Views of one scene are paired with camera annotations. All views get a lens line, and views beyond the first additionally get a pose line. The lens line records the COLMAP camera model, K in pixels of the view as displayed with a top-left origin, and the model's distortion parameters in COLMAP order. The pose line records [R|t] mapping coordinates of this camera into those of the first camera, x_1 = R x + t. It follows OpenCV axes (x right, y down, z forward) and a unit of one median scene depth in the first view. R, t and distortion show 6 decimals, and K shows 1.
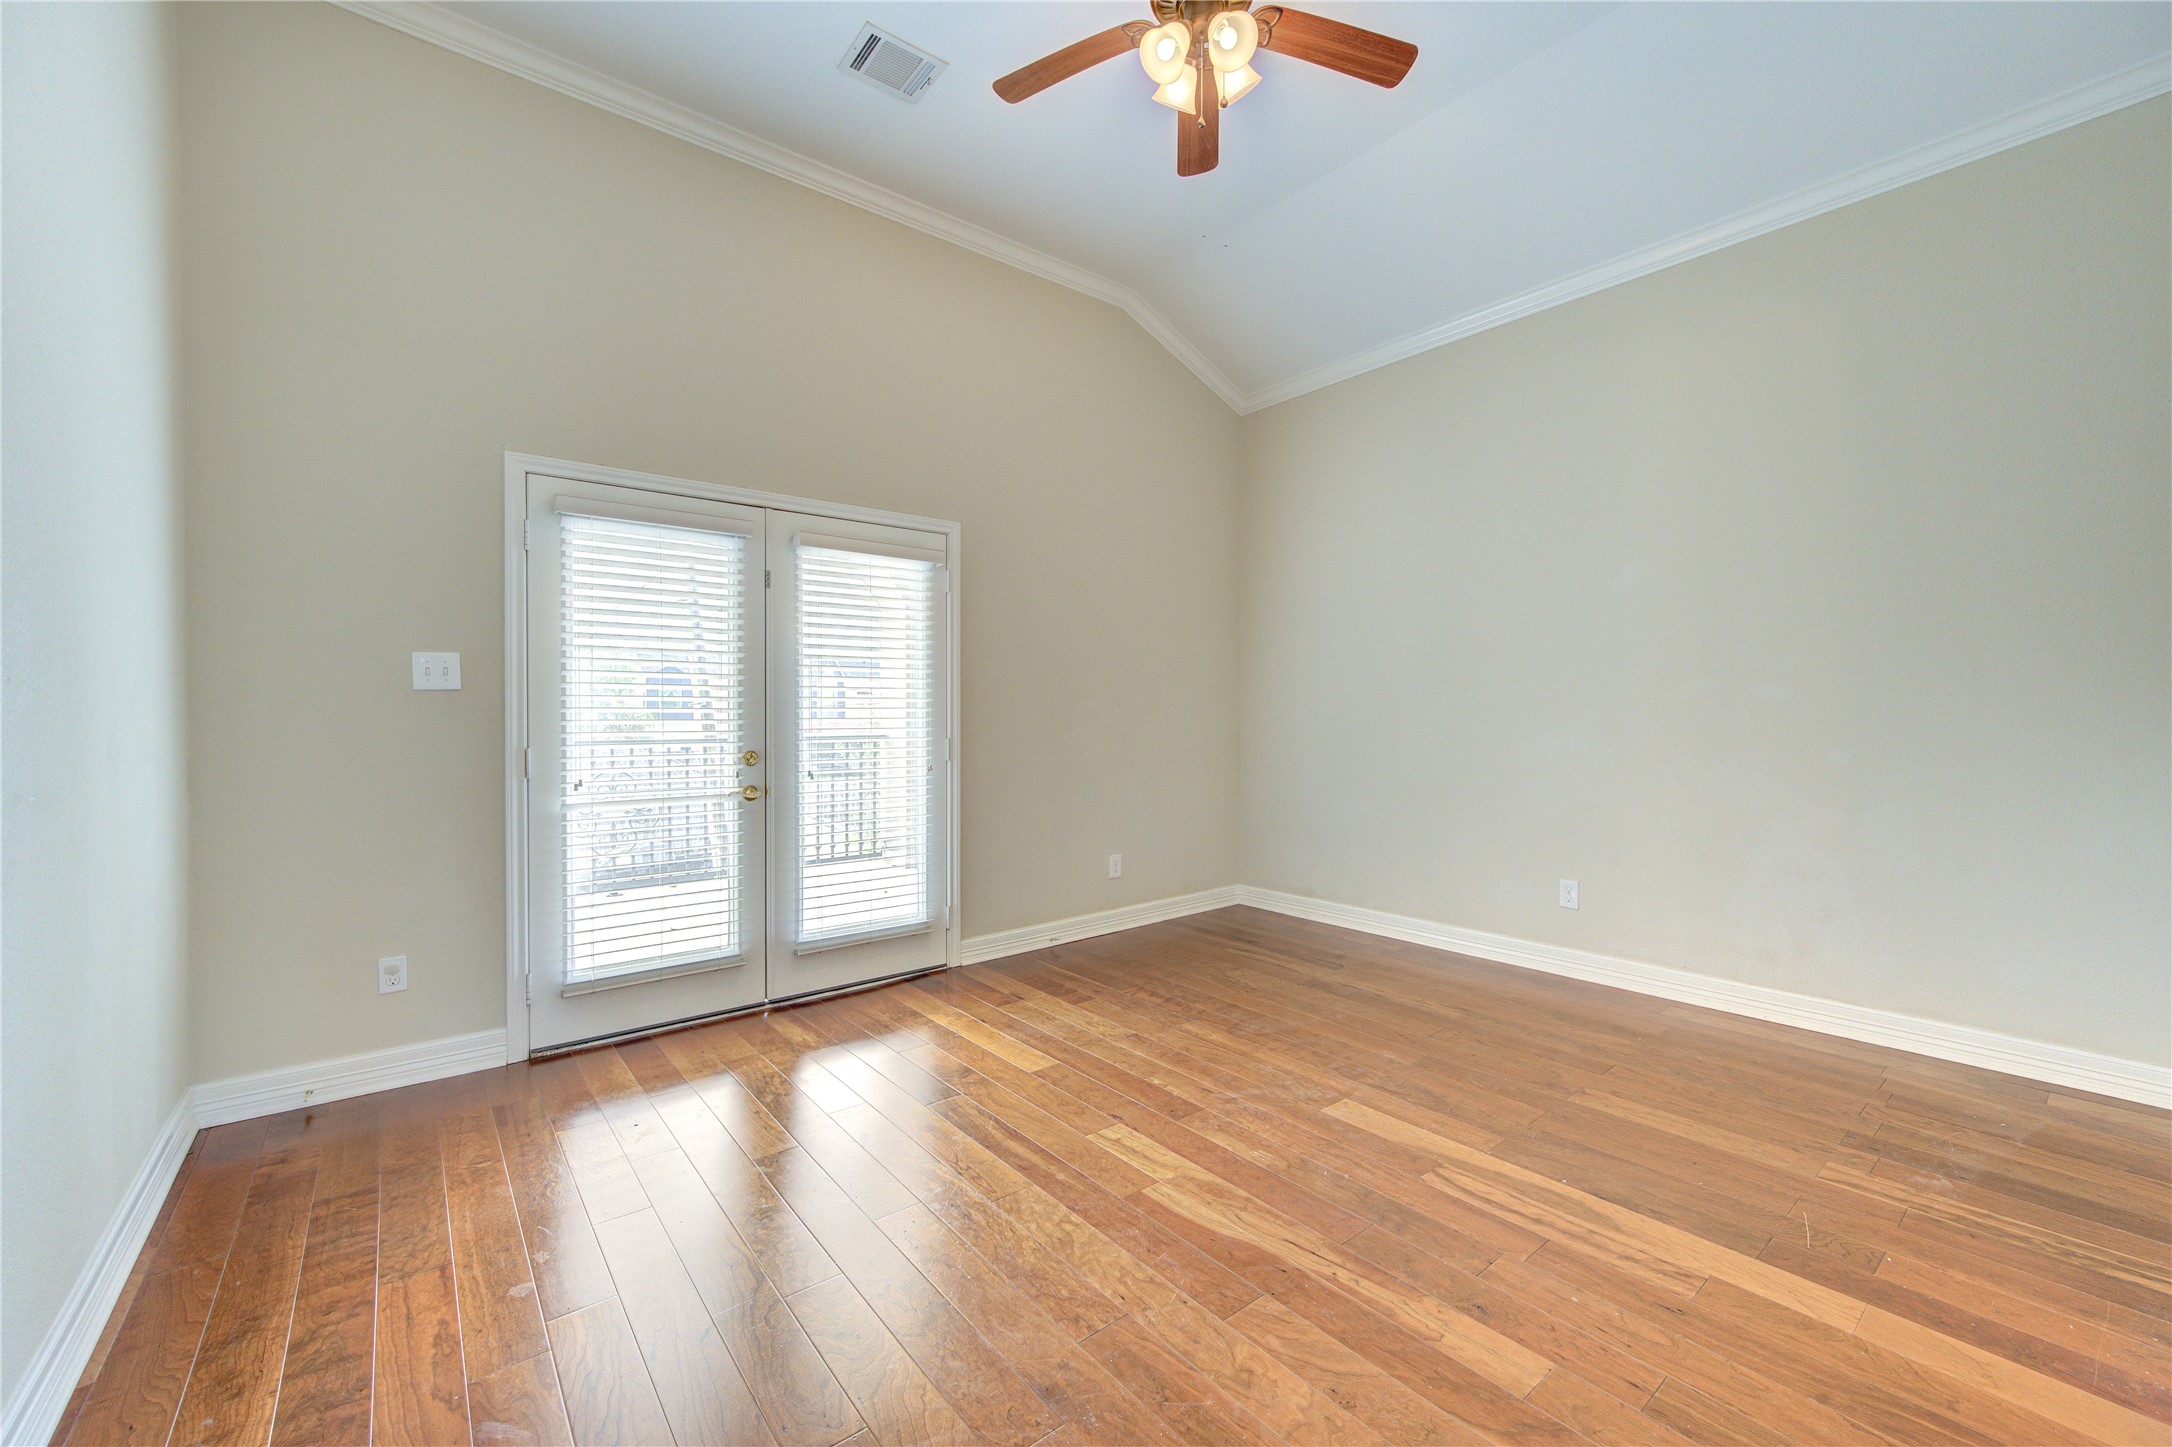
lens RADIAL K [[843.6, 0, 1083.6], [0, 843.6, 714.4], [0, 0, 1]] dist [-0.001483, -0.000165]
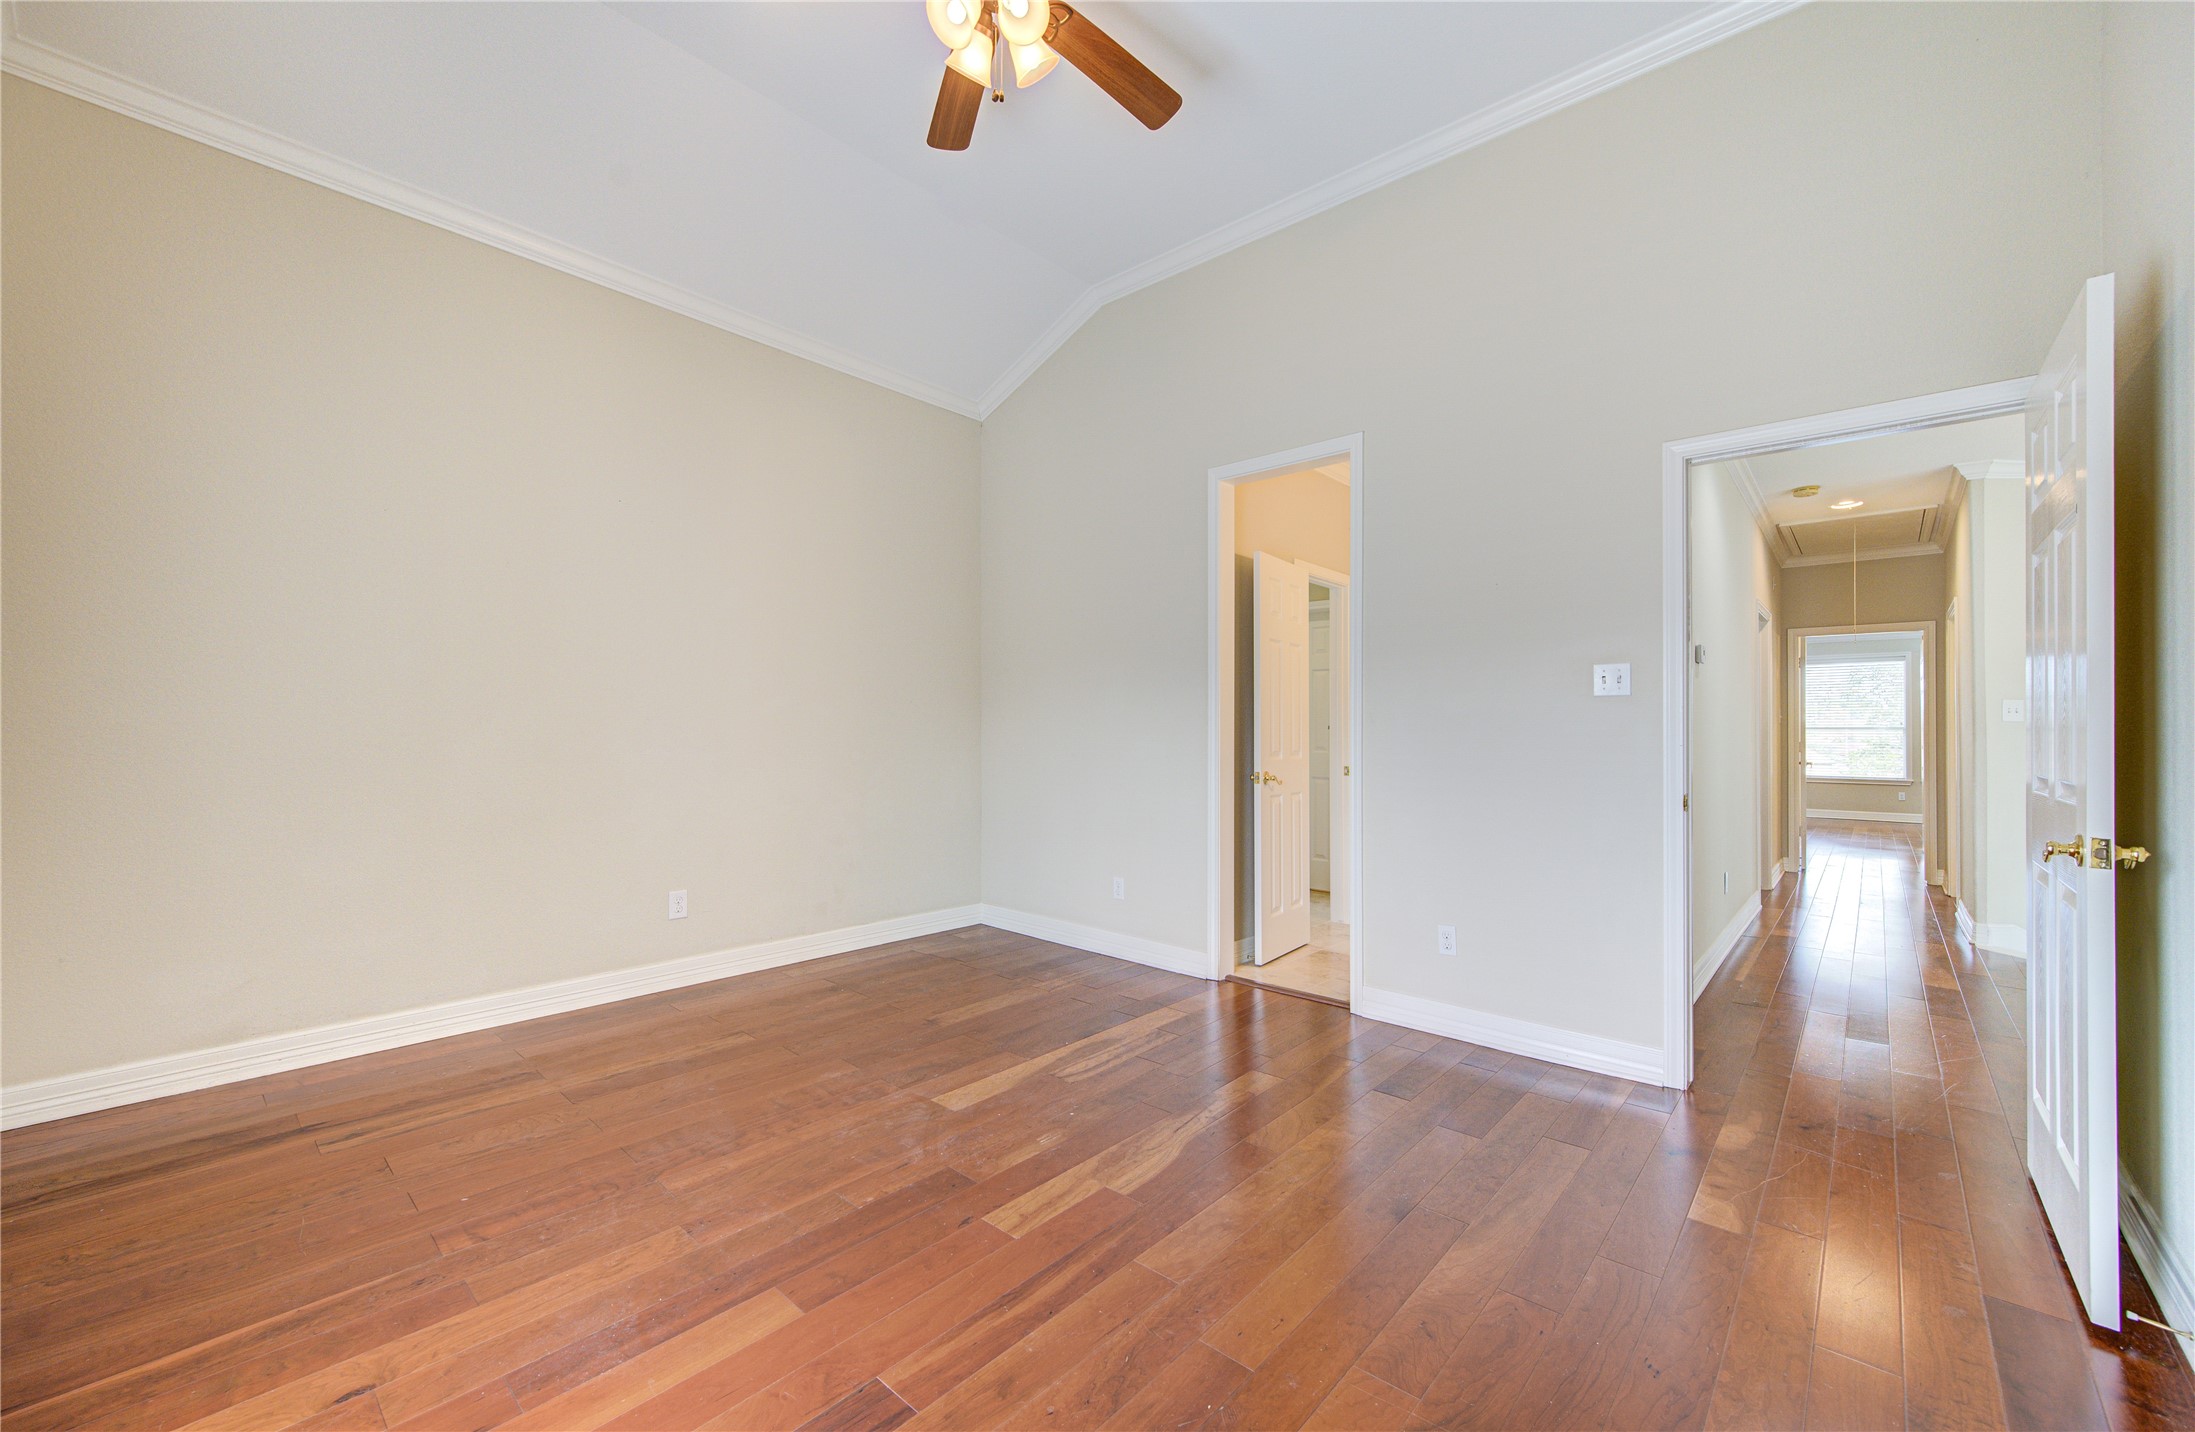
lens RADIAL K [[896.9, 0, 1100.7], [0, 896.9, 726.3], [0, 0, 1]] dist [0.001500, 0.000049]
pose [[-0.174369, 0.005456, 0.984665, -0.821179], [-0.006900, 0.999953, -0.006763, 0.006914], [-0.984656, -0.007973, -0.174324, 1.009902]]
